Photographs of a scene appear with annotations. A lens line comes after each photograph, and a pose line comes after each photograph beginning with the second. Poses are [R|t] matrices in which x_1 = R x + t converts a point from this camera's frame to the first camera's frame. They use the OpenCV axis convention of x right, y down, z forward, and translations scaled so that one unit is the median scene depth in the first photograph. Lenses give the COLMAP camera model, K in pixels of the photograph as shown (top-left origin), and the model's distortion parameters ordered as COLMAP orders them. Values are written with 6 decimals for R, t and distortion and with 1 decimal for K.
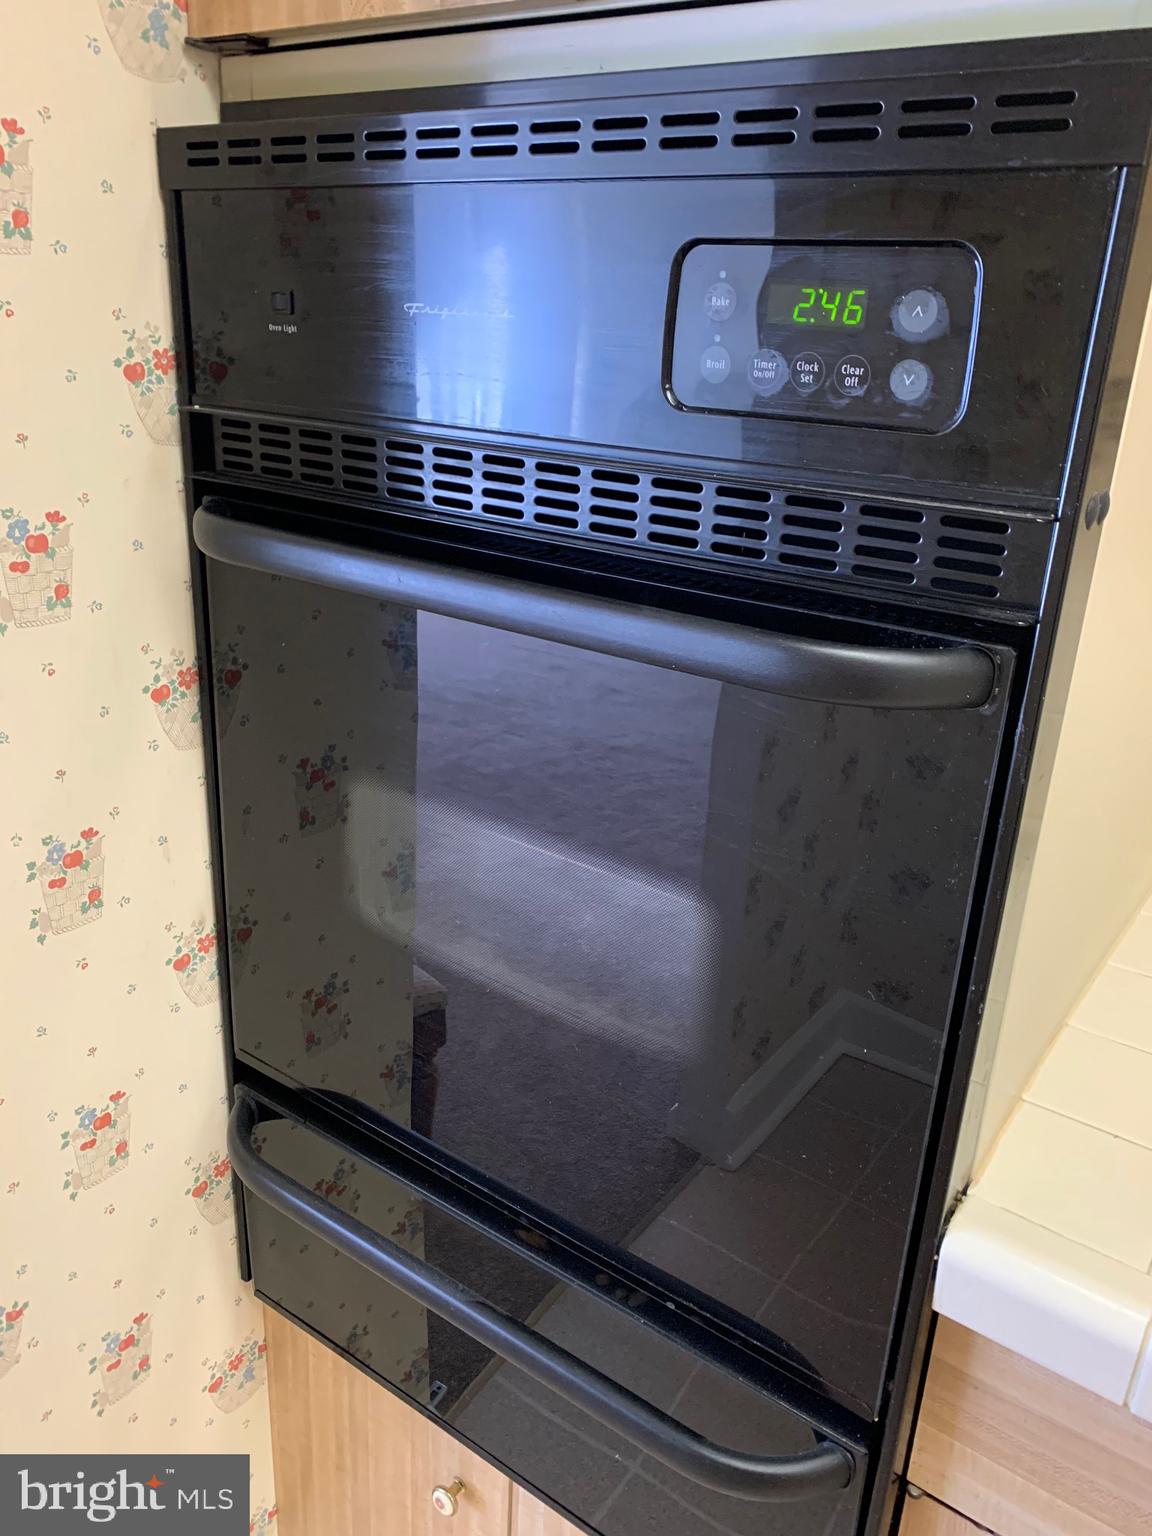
lens RADIAL K [[1184.1, 0, 579.8], [0, 1184.1, 768.5], [0, 0, 1]] dist [0.032756, -0.033507]
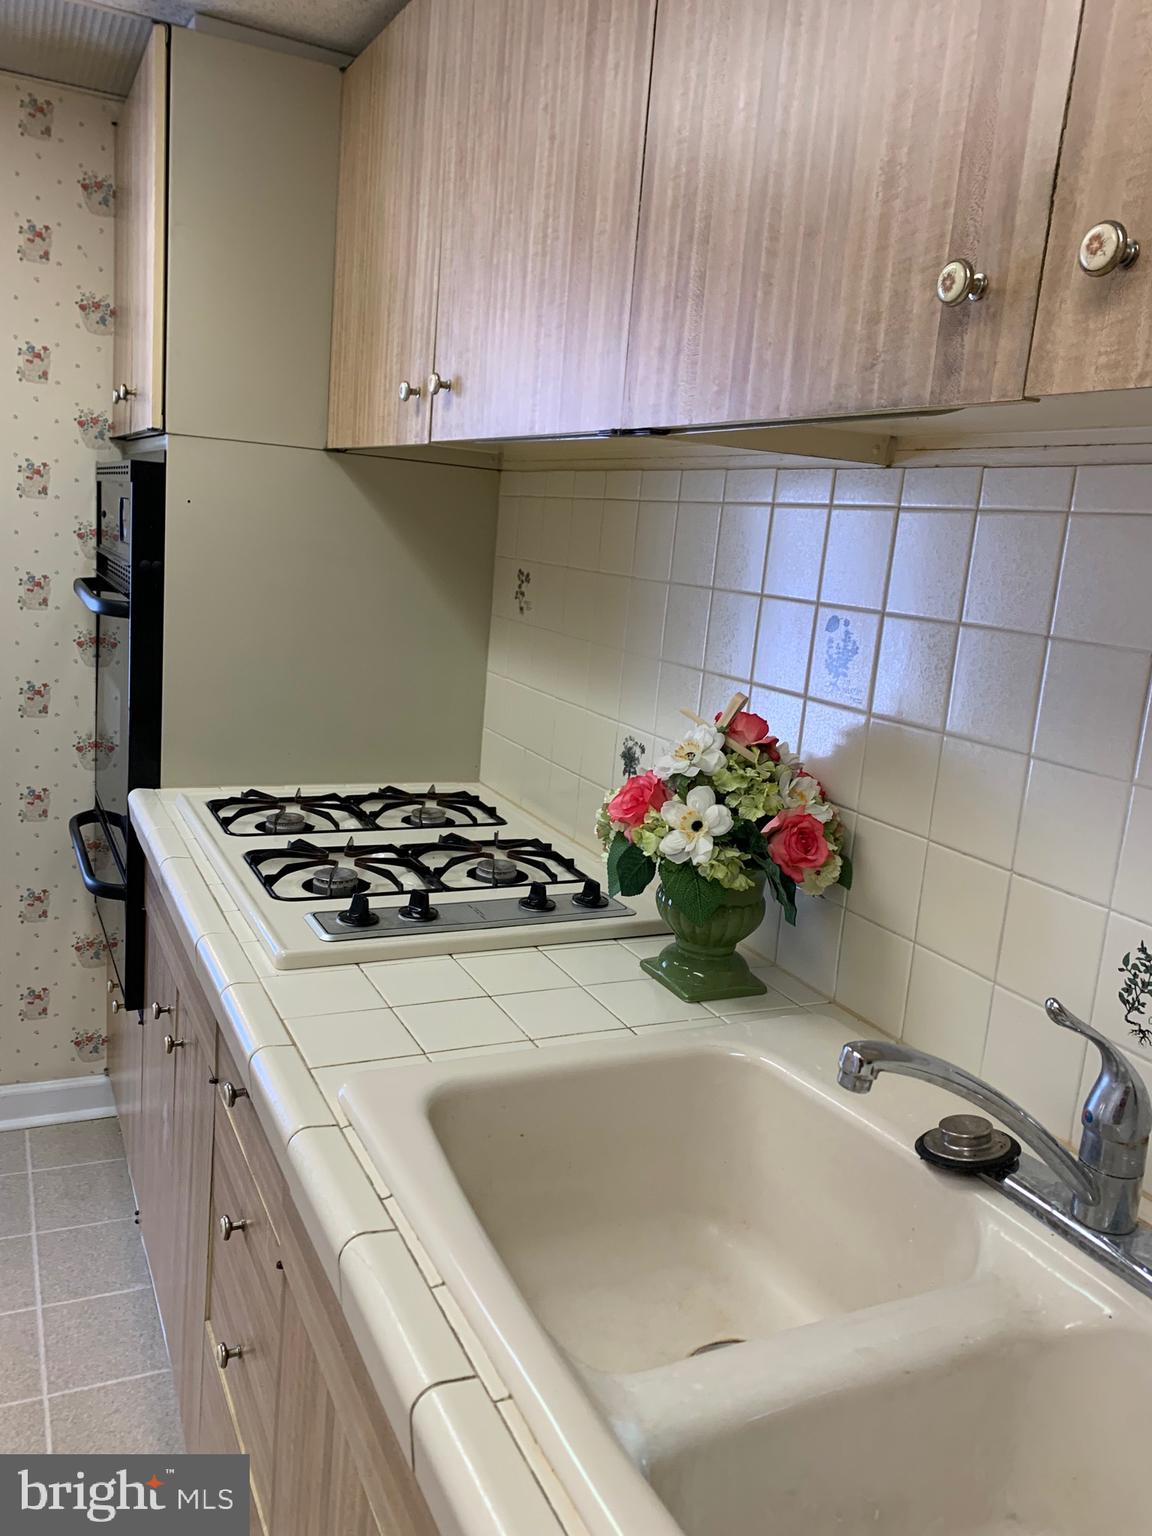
lens RADIAL K [[1184.1, 0, 574.0], [0, 1184.1, 770.3], [0, 0, 1]] dist [0.032756, -0.033507]
pose [[0.876830, 0.118587, -0.465948, 2.178283], [-0.210380, 0.966038, -0.150034, 0.435319], [0.432331, 0.229580, 0.871999, -0.967816]]
